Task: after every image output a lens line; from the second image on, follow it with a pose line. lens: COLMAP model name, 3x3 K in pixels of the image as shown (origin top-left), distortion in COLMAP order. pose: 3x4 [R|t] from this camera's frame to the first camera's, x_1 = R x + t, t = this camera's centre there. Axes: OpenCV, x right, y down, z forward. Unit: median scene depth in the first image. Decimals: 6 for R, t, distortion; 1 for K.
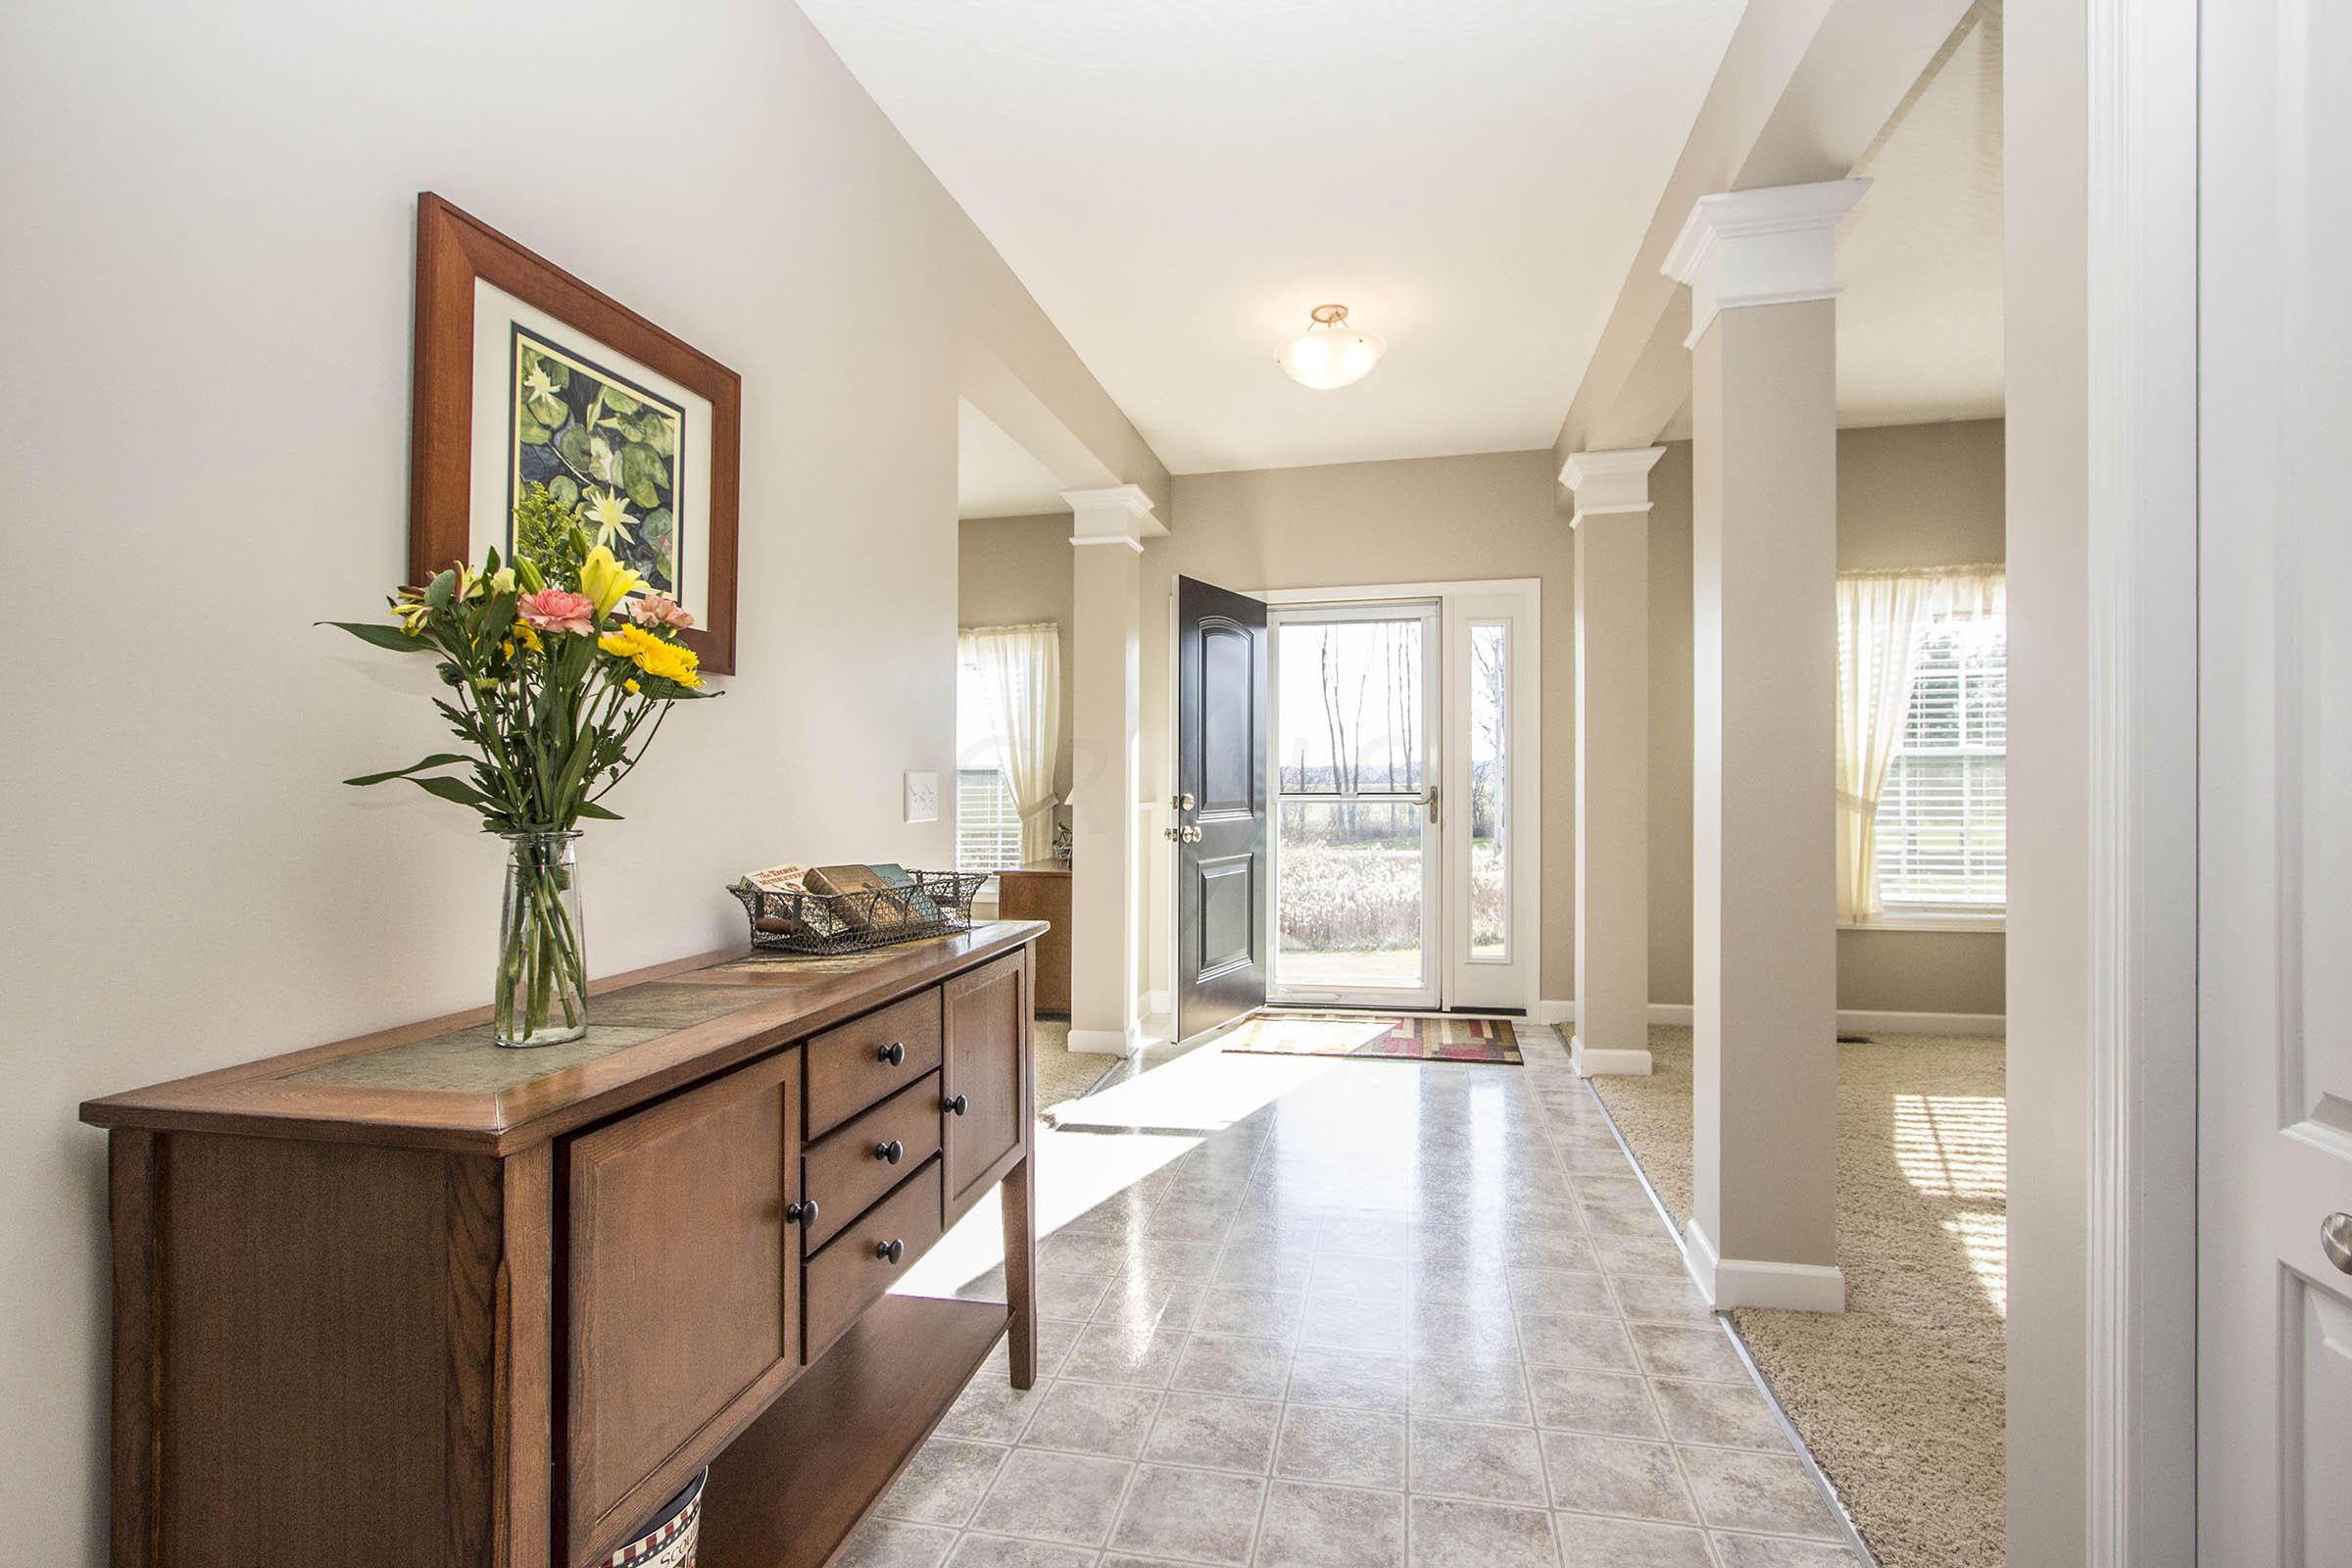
lens RADIAL K [[1084.2, 0, 1176.0], [0, 1084.2, 784.0], [0, 0, 1]] dist [-0.002776, -0.000099]
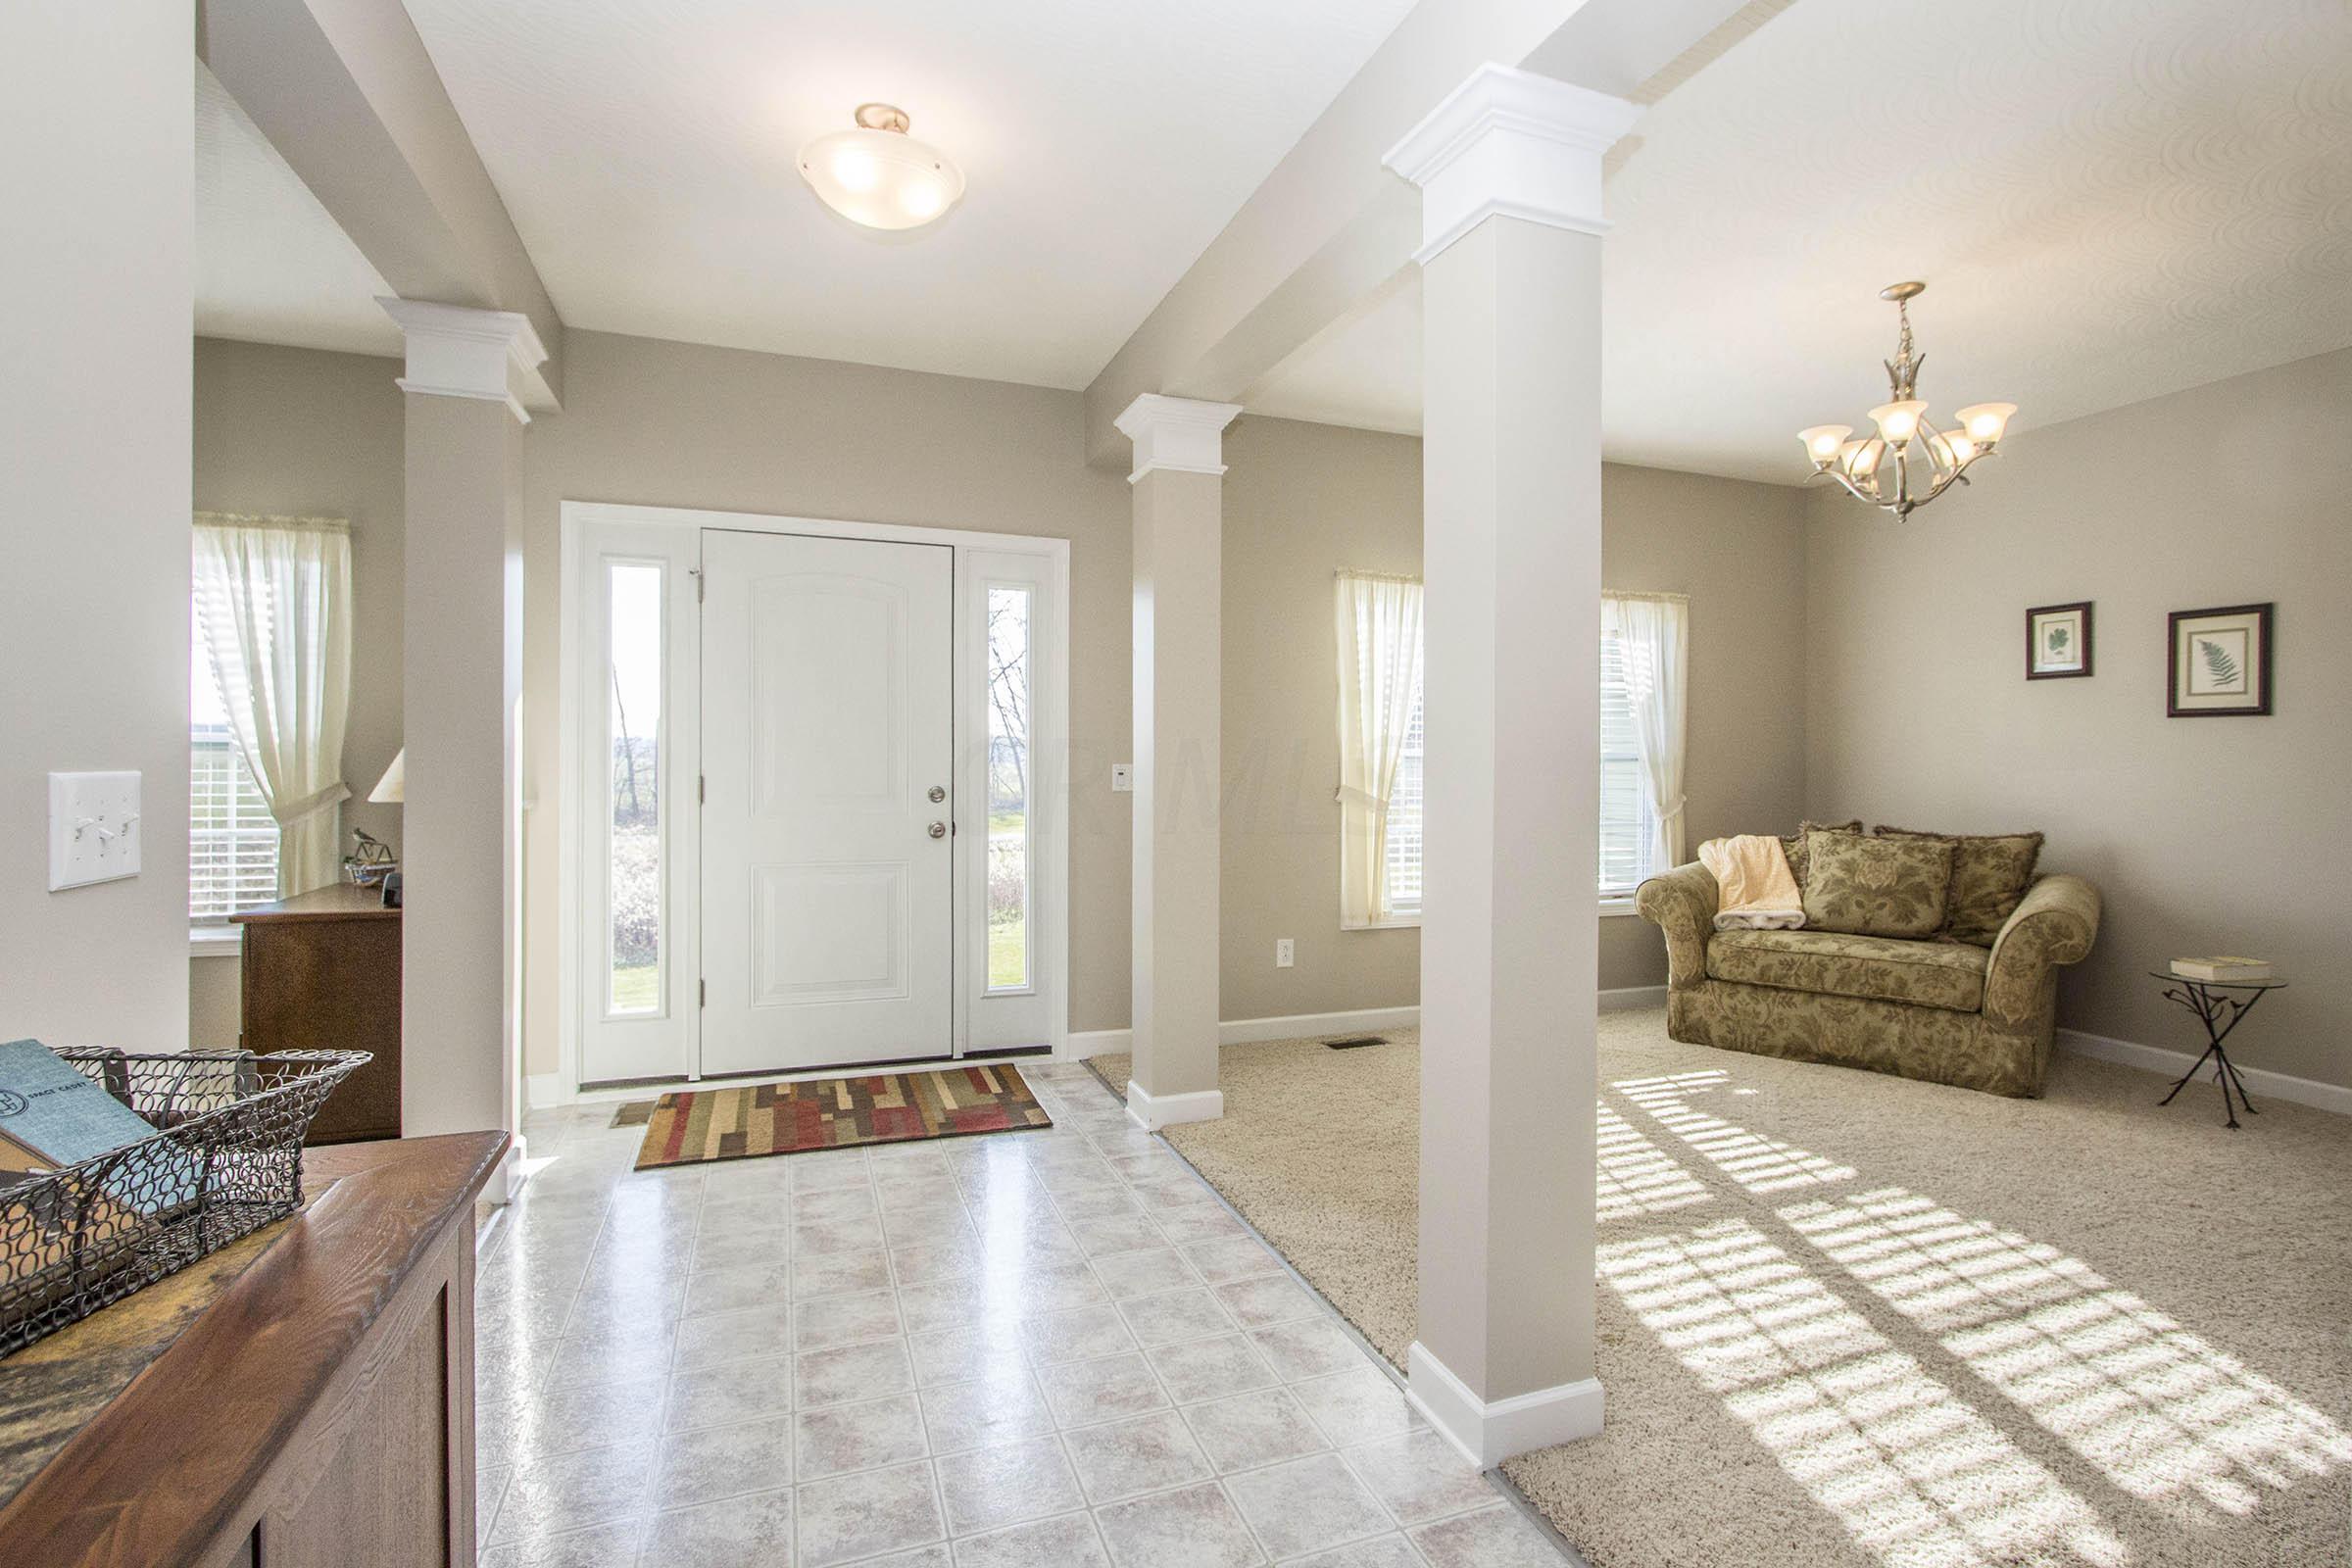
lens RADIAL K [[1119.9, 0, 1226.4], [0, 1119.9, 775.4], [0, 0, 1]] dist [-0.018137, -0.000280]
pose [[0.830571, 0.012372, 0.556775, -0.057125], [-0.018670, 0.999810, 0.005636, -0.011620], [-0.556600, -0.015076, 0.830644, 0.215145]]
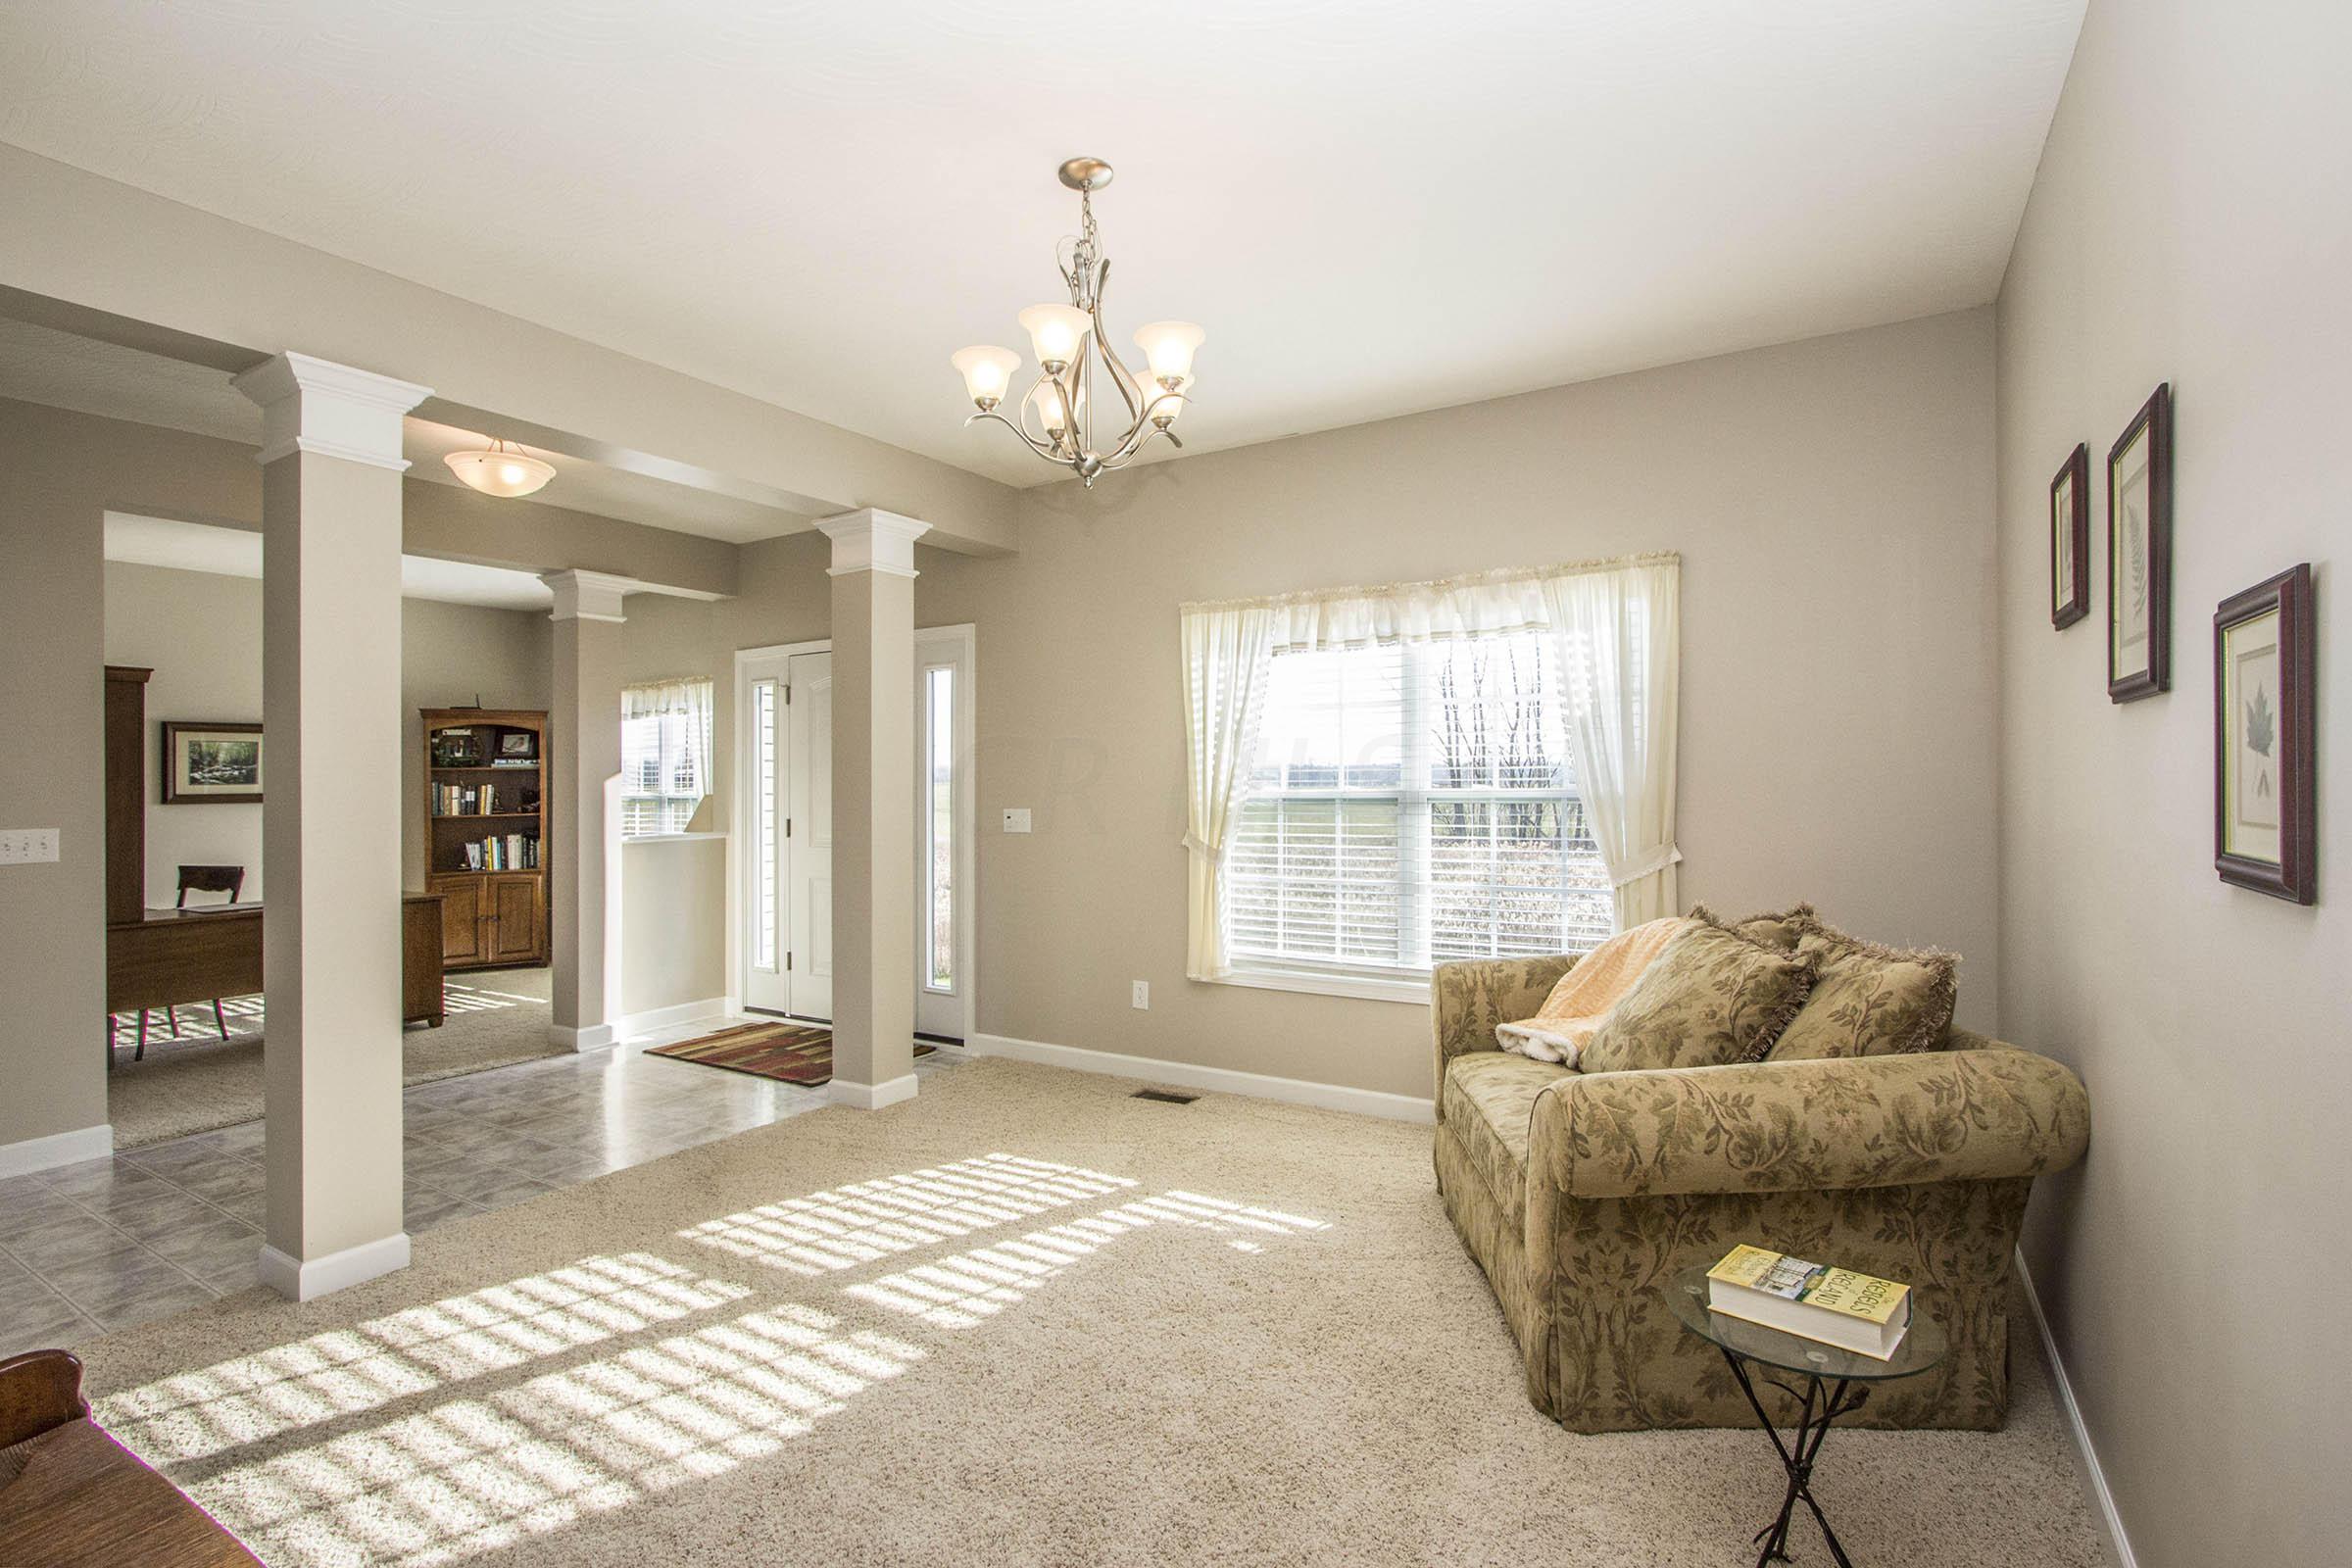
lens RADIAL K [[1089.7, 0, 1172.2], [0, 1089.7, 795.7], [0, 0, 1]] dist [0.001512, -0.006436]
pose [[0.945848, 0.007203, -0.324529, 0.911502], [-0.003921, 0.999934, 0.010766, -0.039367], [0.324585, -0.008911, 0.945815, 0.091559]]
